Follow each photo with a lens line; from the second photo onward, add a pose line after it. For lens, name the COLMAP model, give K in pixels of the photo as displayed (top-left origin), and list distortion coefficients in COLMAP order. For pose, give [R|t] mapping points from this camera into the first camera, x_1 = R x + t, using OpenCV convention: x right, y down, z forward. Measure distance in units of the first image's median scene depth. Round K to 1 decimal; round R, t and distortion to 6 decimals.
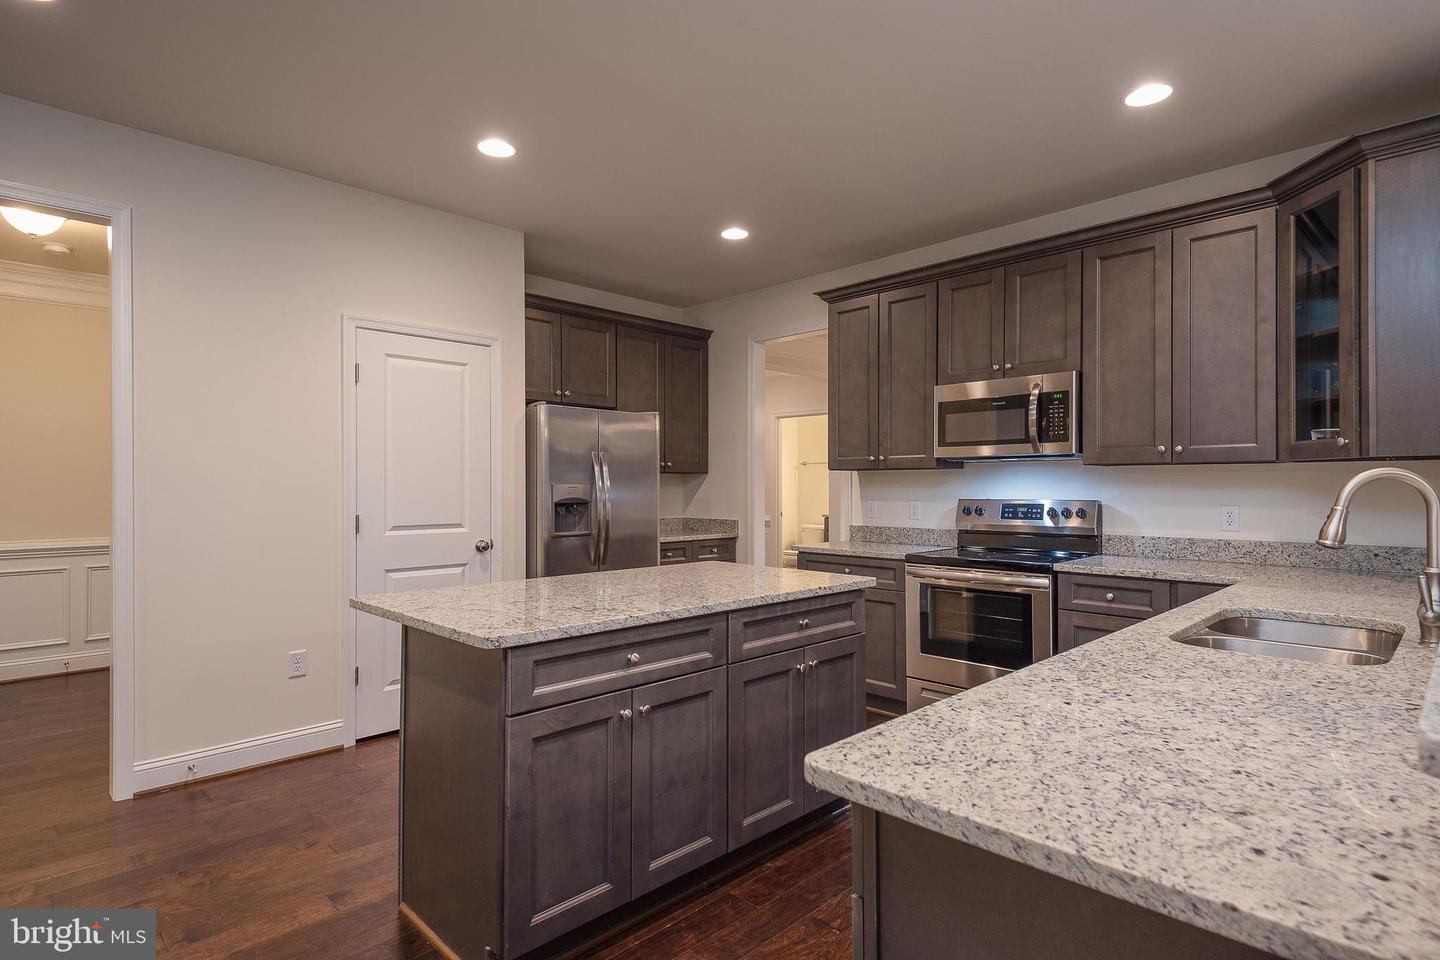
lens RADIAL K [[737.5, 0, 720.0], [0, 737.5, 480.0], [0, 0, 1]] dist [0.018063, -0.000249]
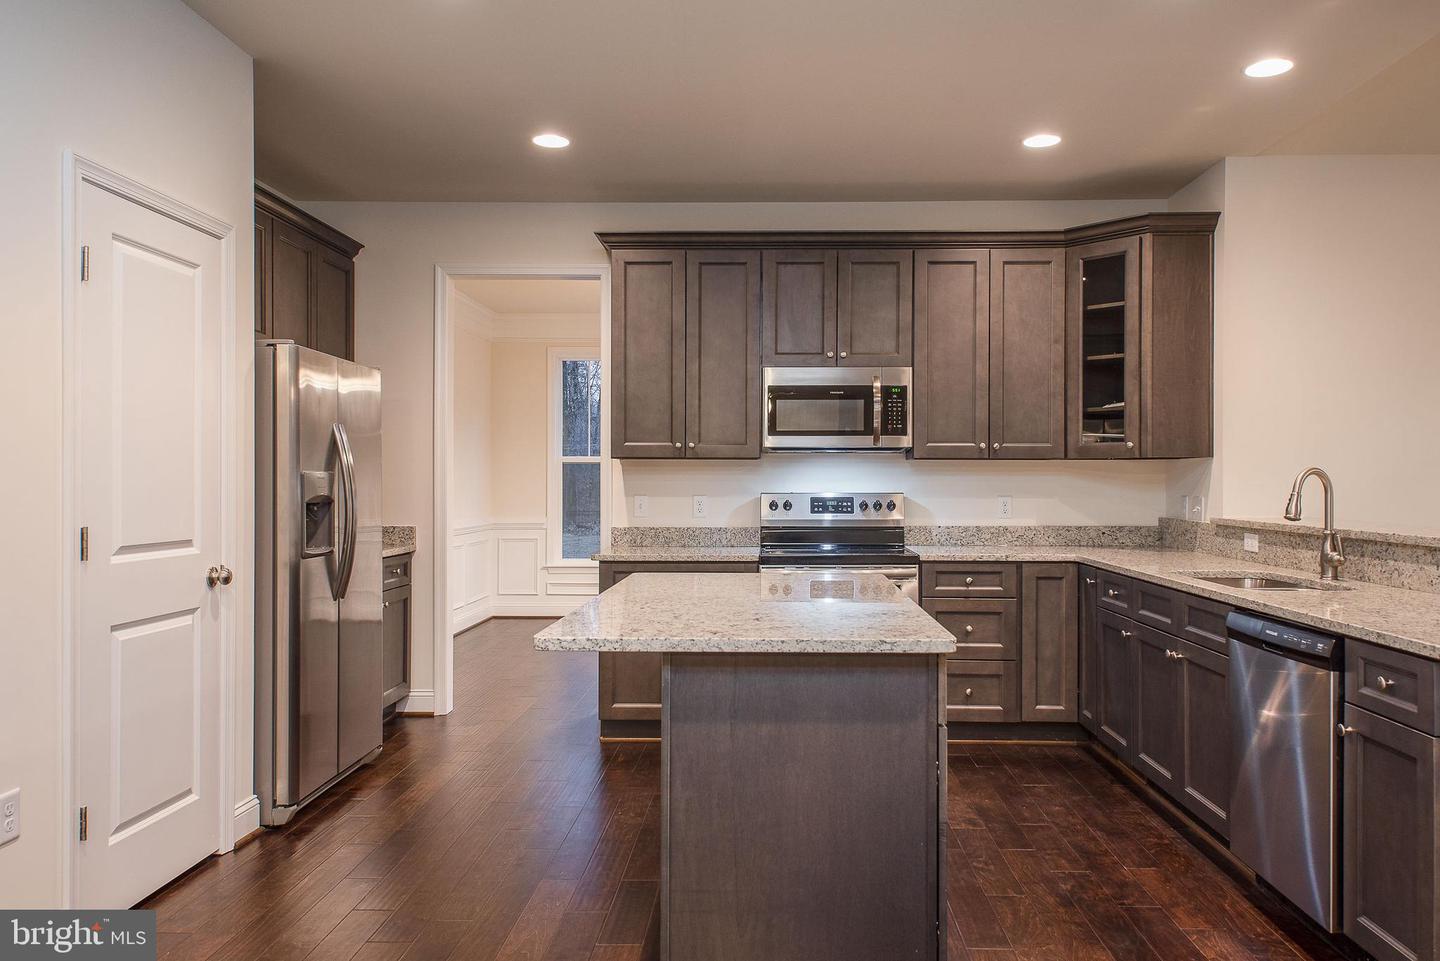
lens RADIAL K [[1044.3, 0, 762.7], [0, 1044.3, 483.1], [0, 0, 1]] dist [0.055036, -0.082974]
pose [[0.711462, 0.000979, 0.702724, -0.648002], [-0.008886, 0.999932, 0.007604, 0.004484], [-0.702669, -0.011654, 0.711422, 0.102621]]
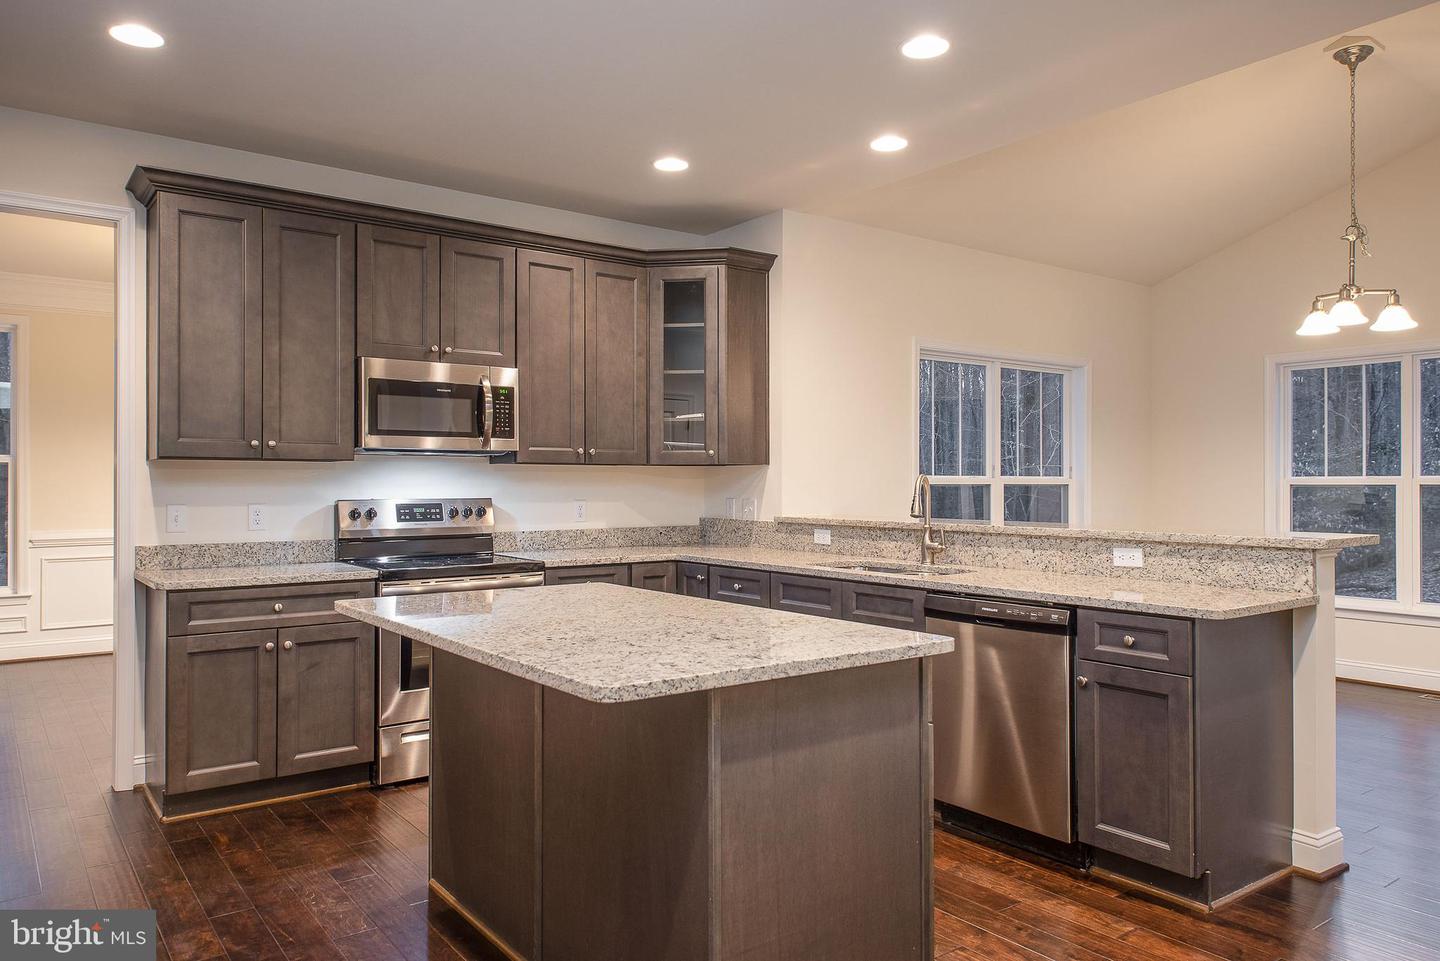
lens RADIAL K [[987.5, 0, 720.0], [0, 987.5, 480.5], [0, 0, 1]] dist [0.025208, -0.001654]
pose [[0.138435, 0.005087, 0.990358, -0.755978], [-0.008302, 0.999958, -0.003976, 0.006532], [-0.990337, -0.007671, 0.138471, 0.510449]]
